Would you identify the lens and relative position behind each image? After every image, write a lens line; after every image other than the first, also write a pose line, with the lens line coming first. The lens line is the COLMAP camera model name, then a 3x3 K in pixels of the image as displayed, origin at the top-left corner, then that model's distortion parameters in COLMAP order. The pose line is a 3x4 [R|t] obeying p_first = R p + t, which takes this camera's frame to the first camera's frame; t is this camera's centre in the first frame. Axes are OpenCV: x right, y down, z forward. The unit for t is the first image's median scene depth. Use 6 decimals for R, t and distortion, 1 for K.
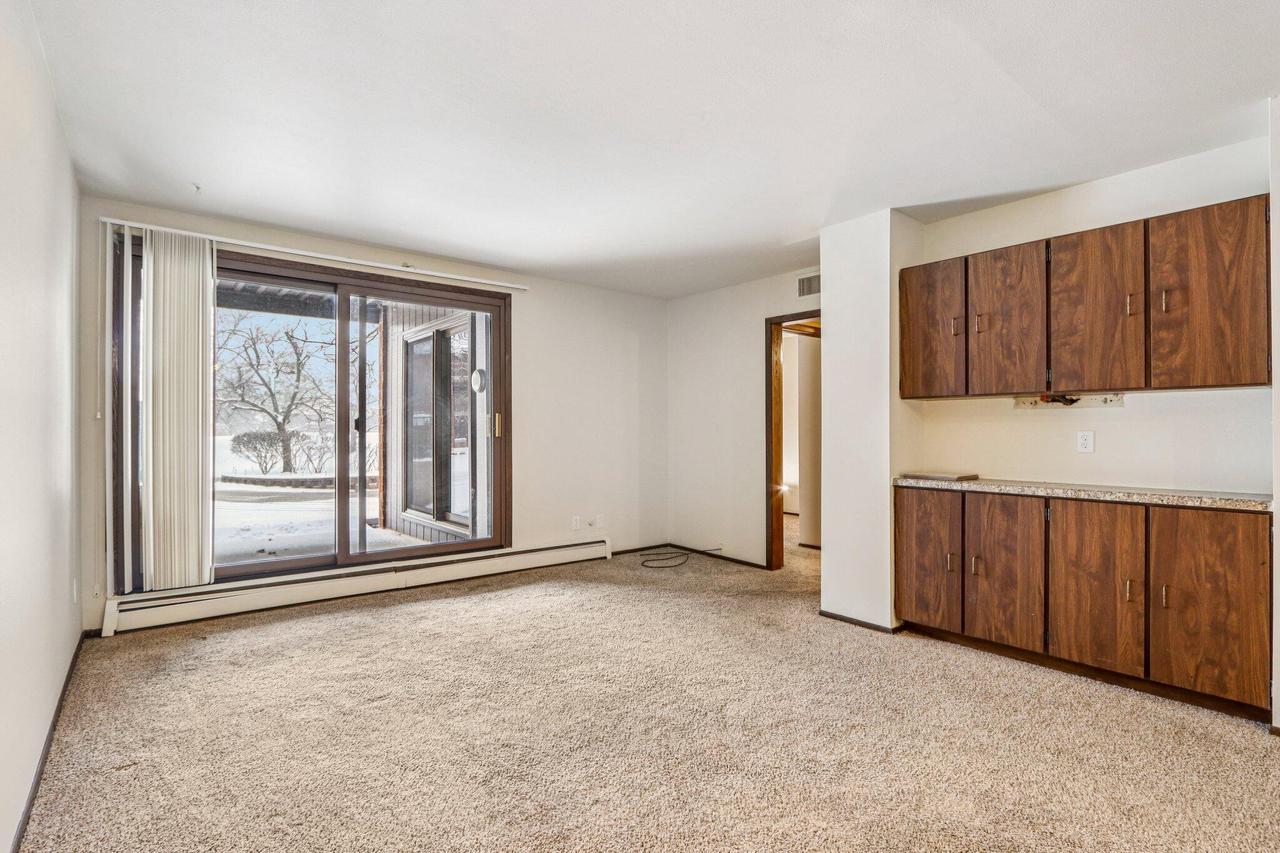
lens RADIAL K [[608.7, 0, 641.5], [0, 608.7, 425.0], [0, 0, 1]] dist [-0.017391, 0.000955]
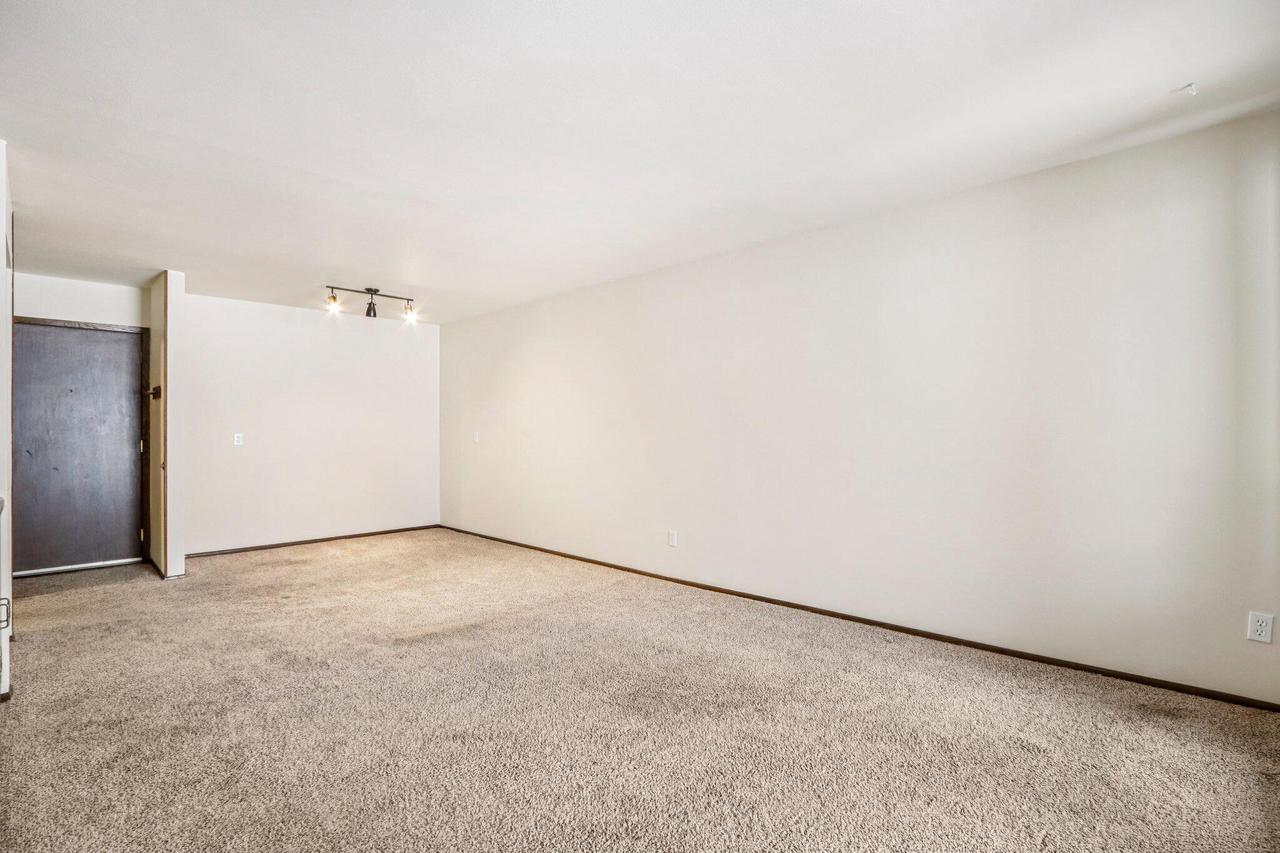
lens RADIAL K [[617.1, 0, 639.2], [0, 617.1, 442.8], [0, 0, 1]] dist [-0.016058, -0.000230]
pose [[-0.995693, 0.003444, -0.092648, -0.031726], [0.002949, 0.999981, 0.005477, 0.018293], [0.092665, 0.005180, -0.995684, 1.680849]]
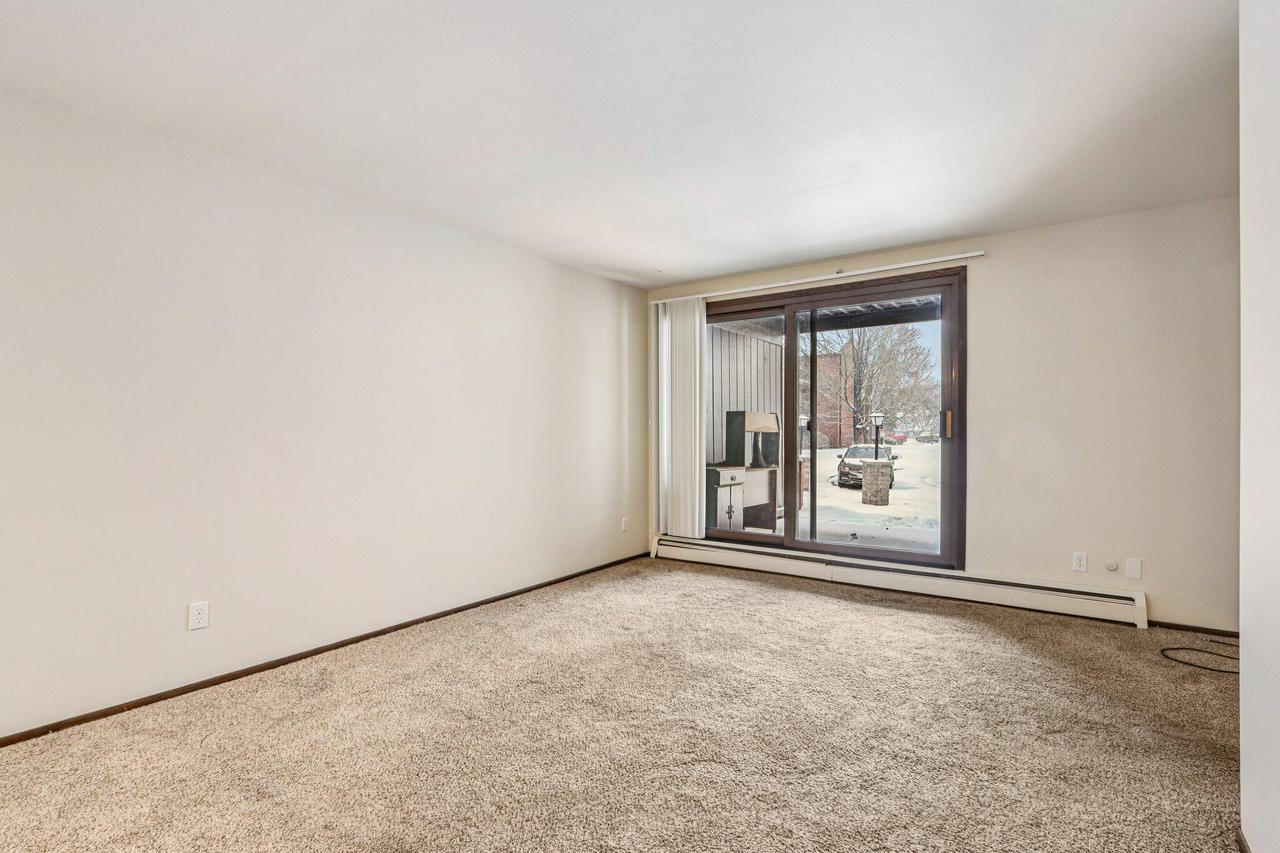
lens RADIAL K [[611.5, 0, 638.7], [0, 611.5, 435.2], [0, 0, 1]] dist [-0.013495, 0.000384]
pose [[0.259265, 0.002744, -0.965802, 0.752725], [0.012588, 0.999901, 0.006221, 0.007208], [0.965724, -0.013770, 0.259205, 0.565254]]
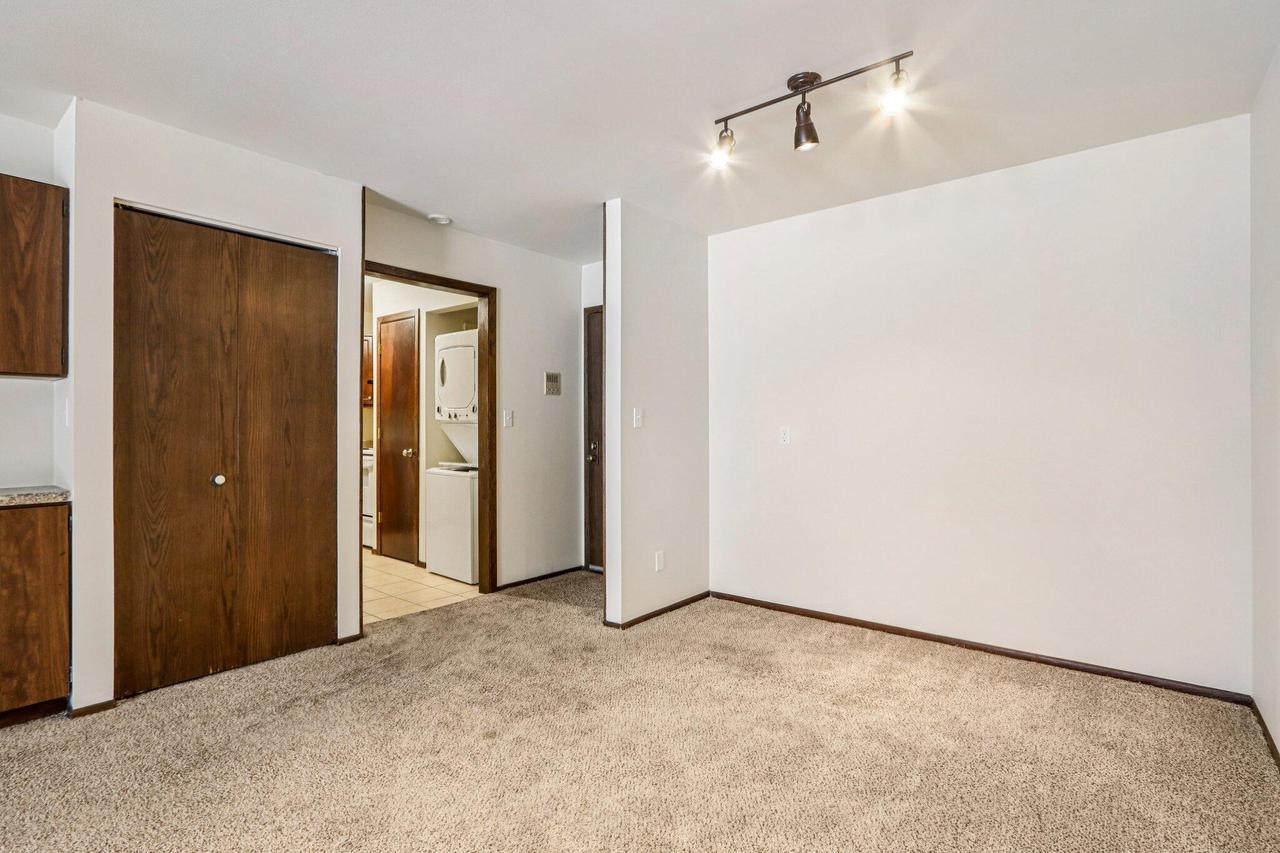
lens RADIAL K [[613.7, 0, 638.0], [0, 613.7, 423.7], [0, 0, 1]] dist [-0.021624, 0.000839]
pose [[-0.199923, 0.005318, 0.979797, -0.108085], [-0.012441, 0.999891, -0.007966, 0.006205], [-0.979733, -0.013782, -0.199835, 0.190917]]
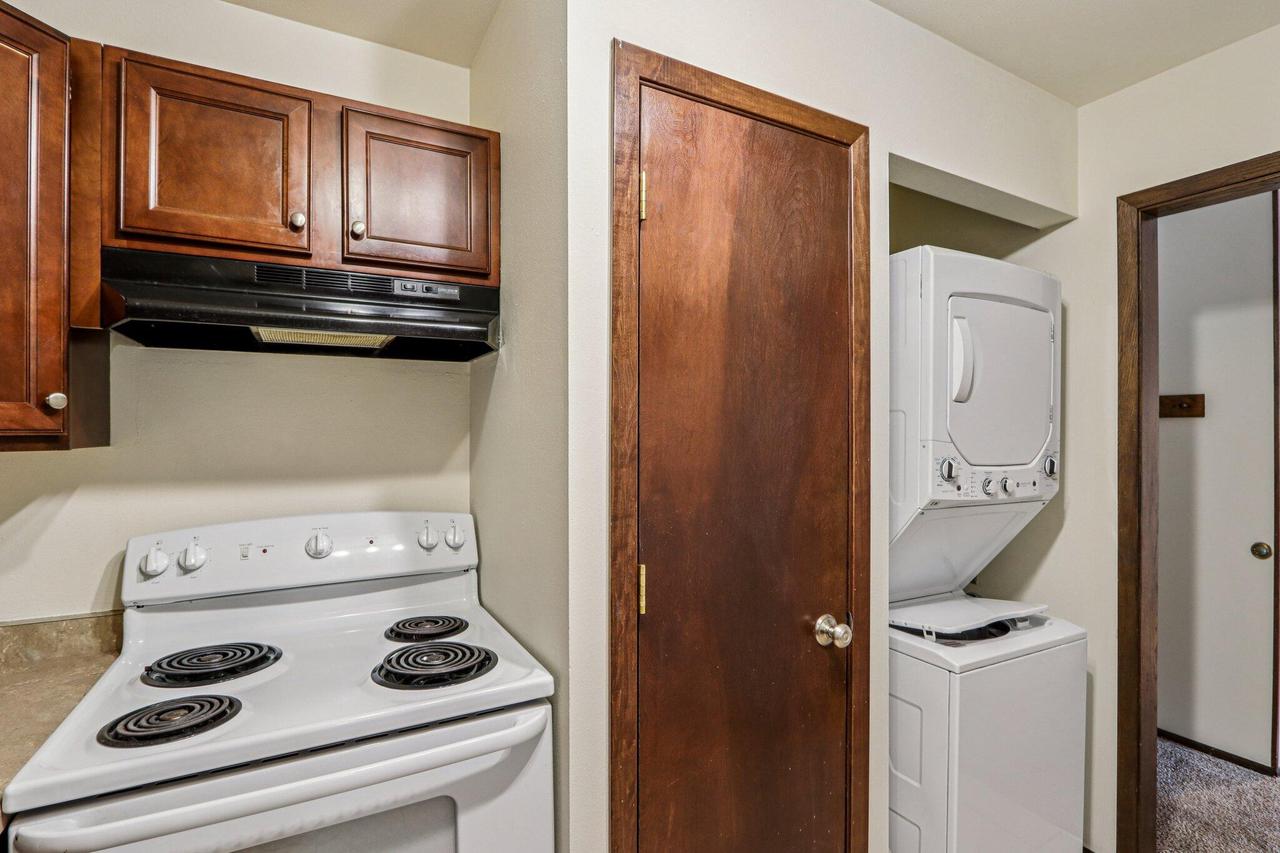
lens RADIAL K [[611.5, 0, 638.7], [0, 611.5, 435.2], [0, 0, 1]] dist [-0.013495, 0.000384]
pose [[-0.981423, 0.002507, 0.191841, 1.661732], [0.001065, 0.999970, -0.007620, -0.061031], [-0.191854, -0.007274, -0.981396, 0.926034]]
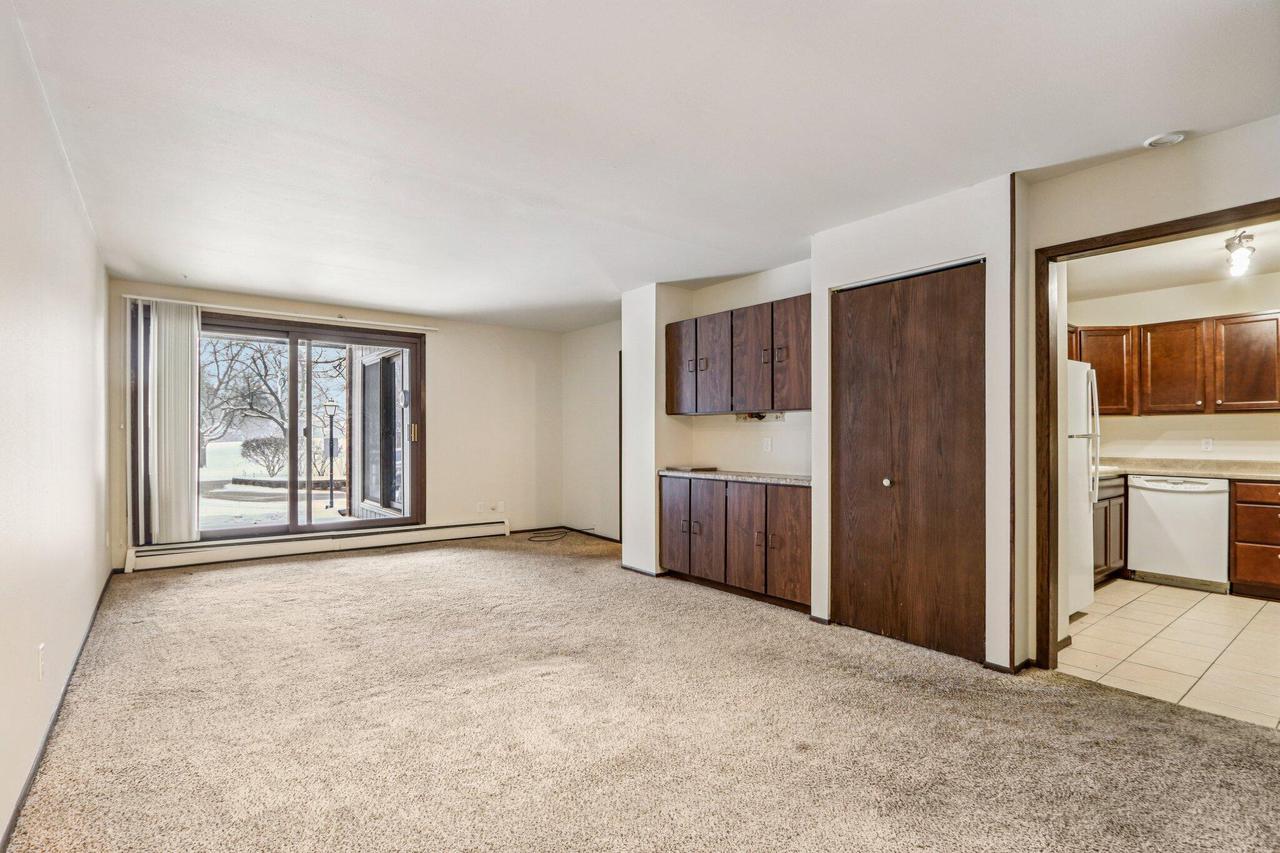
lens RADIAL K [[611.5, 0, 638.7], [0, 611.5, 435.2], [0, 0, 1]] dist [-0.013495, 0.000384]
pose [[0.999633, 0.000593, -0.027072, 0.459656], [-0.000416, 0.999979, 0.006543, -0.004995], [0.027075, -0.006530, 0.999612, -0.514310]]
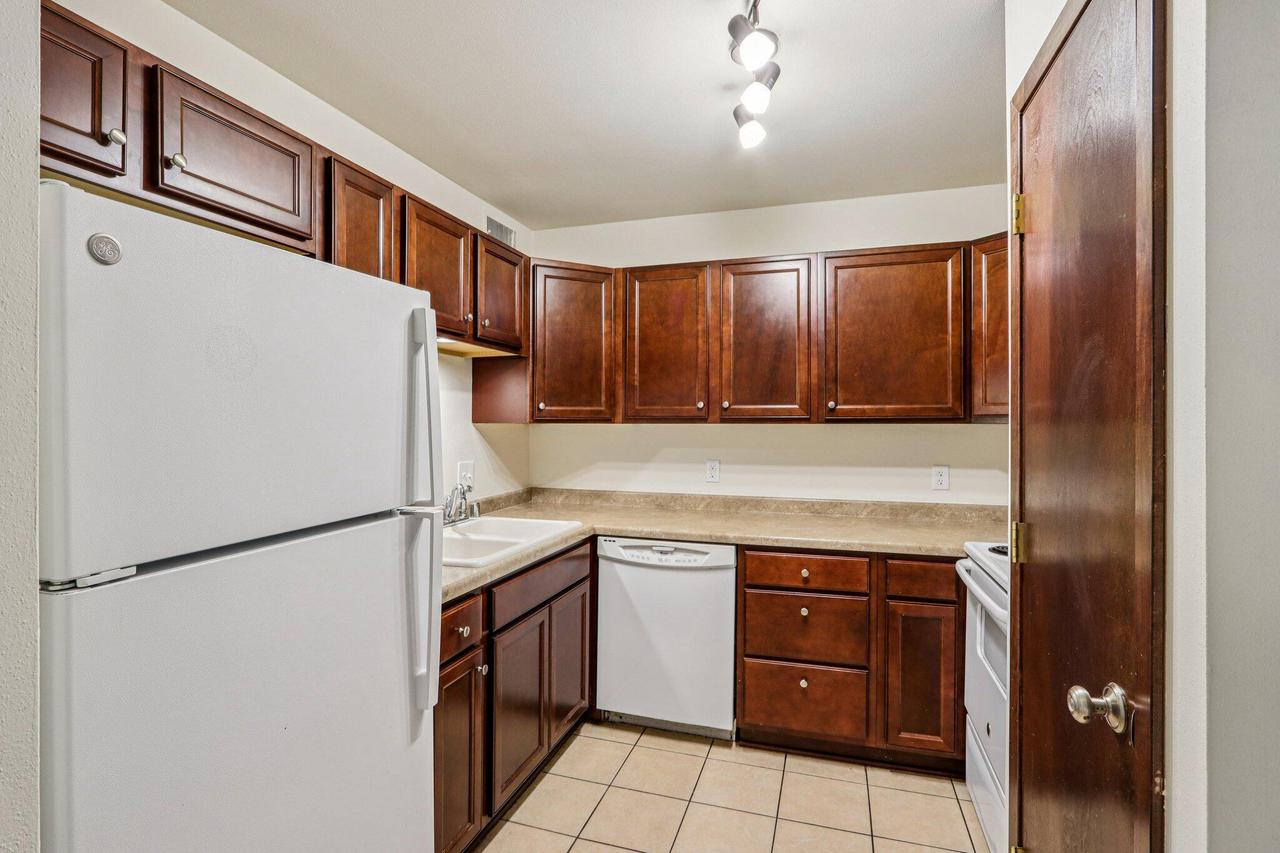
lens RADIAL K [[613.7, 0, 638.0], [0, 613.7, 423.7], [0, 0, 1]] dist [-0.021624, 0.000839]
pose [[0.837700, 0.001912, 0.546128, 1.263416], [-0.010169, 0.999875, 0.012097, -0.059591], [-0.546036, -0.015687, 0.837615, 0.343730]]
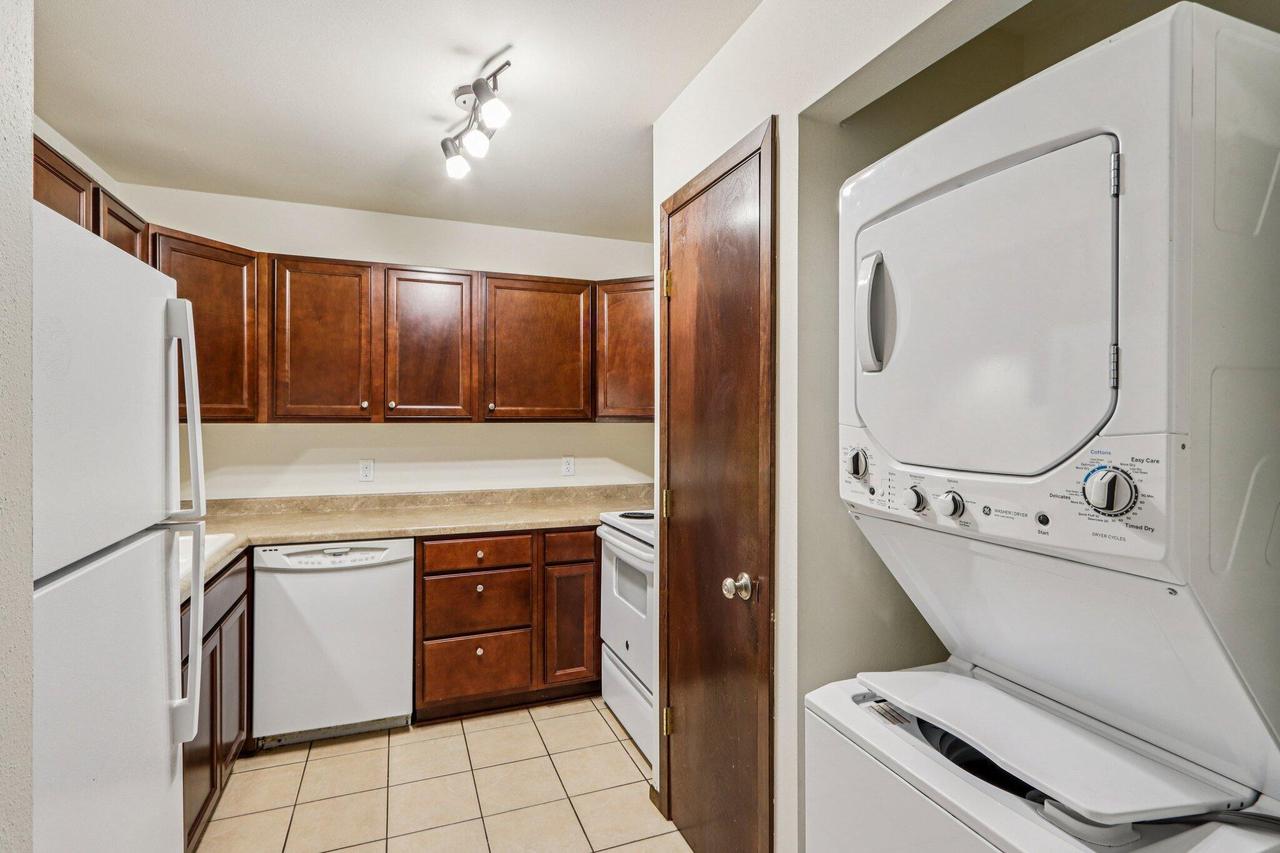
lens RADIAL K [[610.8, 0, 641.8], [0, 610.8, 421.9], [0, 0, 1]] dist [-0.009571, 0.000704]
pose [[0.301036, -0.000406, 0.953613, 1.095736], [-0.014594, 0.999881, 0.005033, -0.062094], [-0.953501, -0.015432, 0.300995, 0.388952]]
